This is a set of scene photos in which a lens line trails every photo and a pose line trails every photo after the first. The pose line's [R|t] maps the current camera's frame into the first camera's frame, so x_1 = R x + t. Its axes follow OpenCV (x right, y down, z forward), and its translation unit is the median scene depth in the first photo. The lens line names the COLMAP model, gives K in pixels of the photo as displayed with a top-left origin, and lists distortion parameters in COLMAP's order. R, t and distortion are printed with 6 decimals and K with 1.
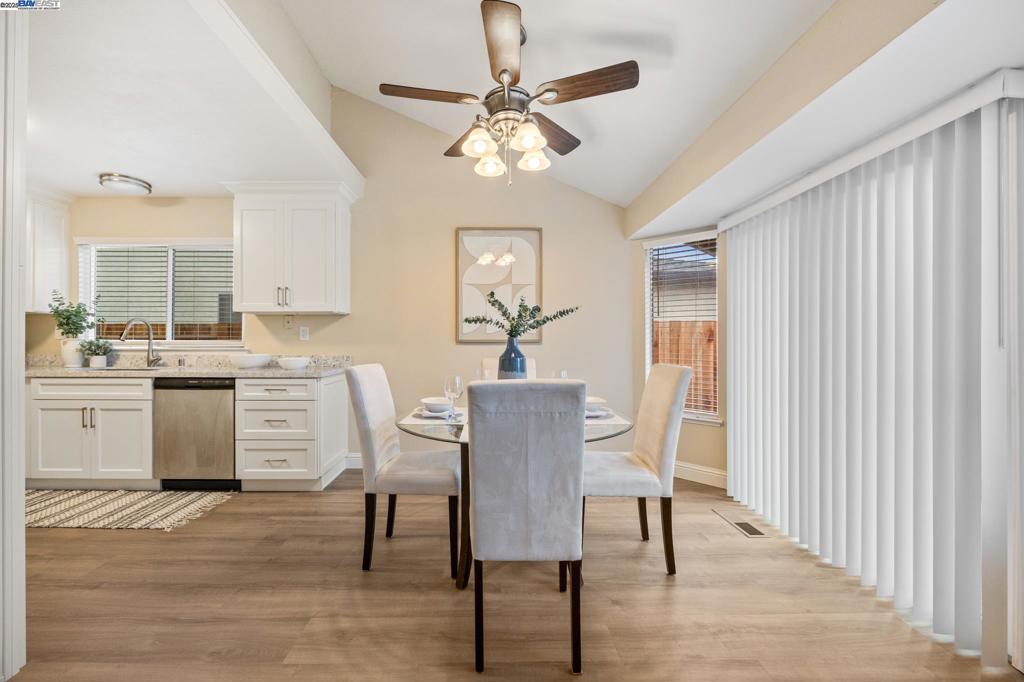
lens RADIAL K [[407.0, 0, 486.3], [0, 407.0, 341.5], [0, 0, 1]] dist [-0.003716, -0.000305]
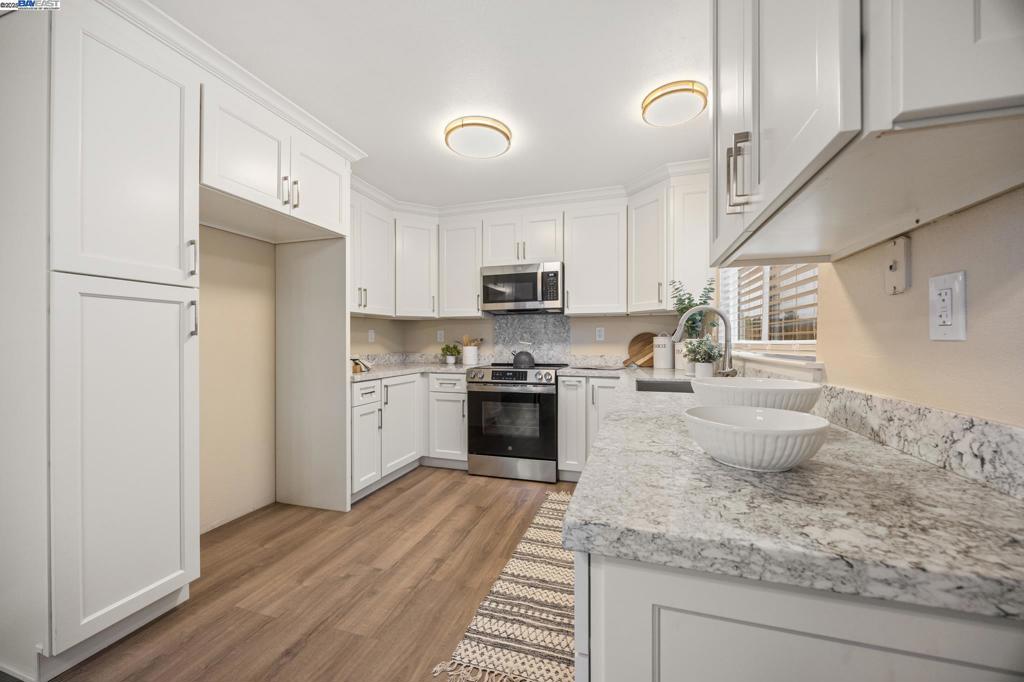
lens RADIAL K [[383.2, 0, 514.6], [0, 383.2, 342.8], [0, 0, 1]] dist [-0.000938, 0.000046]
pose [[-0.289716, 0.001817, -0.957111, -0.212092], [-0.000560, 0.999998, 0.002067, -0.001845], [0.957112, 0.001135, -0.289715, 0.918961]]
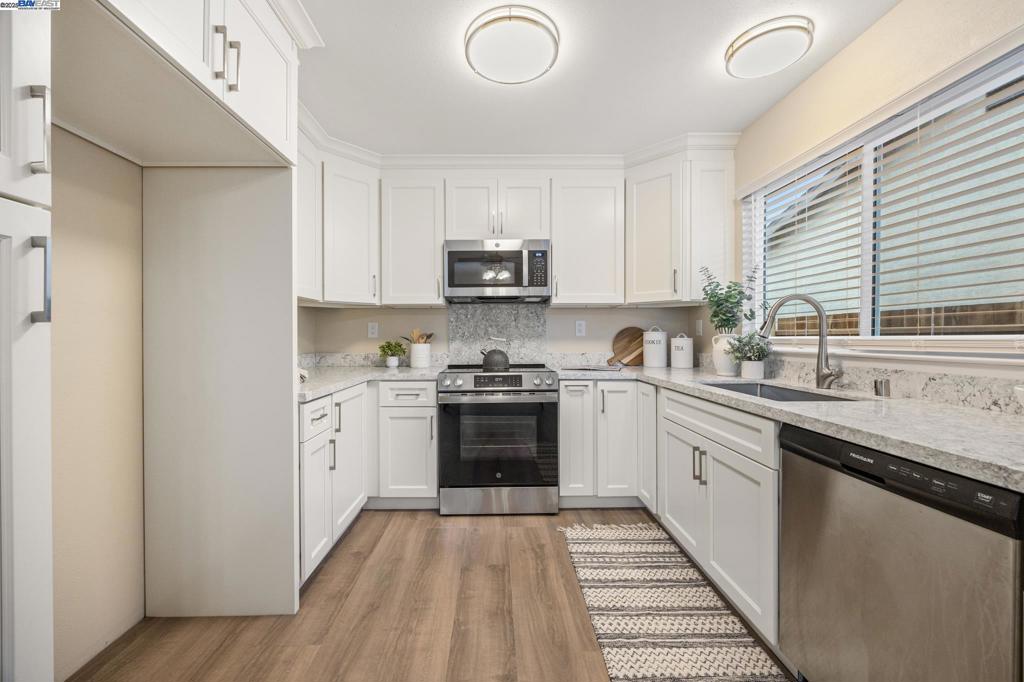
lens RADIAL K [[401.6, 0, 497.4], [0, 401.6, 339.5], [0, 0, 1]] dist [-0.003137, -0.000054]
pose [[0.016201, 0.004085, -0.999860, -0.350673], [0.001215, 0.999991, 0.004106, -0.001741], [0.999868, -0.001281, 0.016196, 0.618676]]
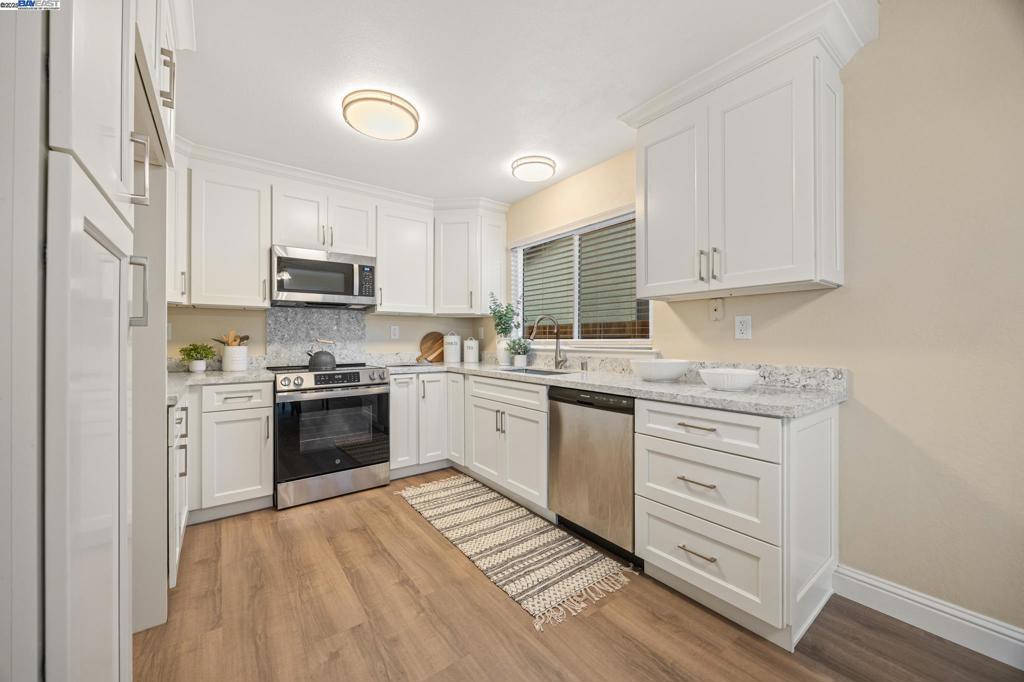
lens RADIAL K [[385.2, 0, 511.8], [0, 385.2, 339.2], [0, 0, 1]] dist [-0.002837, -0.000051]
pose [[0.607432, -0.002562, -0.794367, -0.225300], [0.000618, 0.999996, -0.002752, -0.001228], [0.794371, 0.001181, 0.607432, 0.425741]]
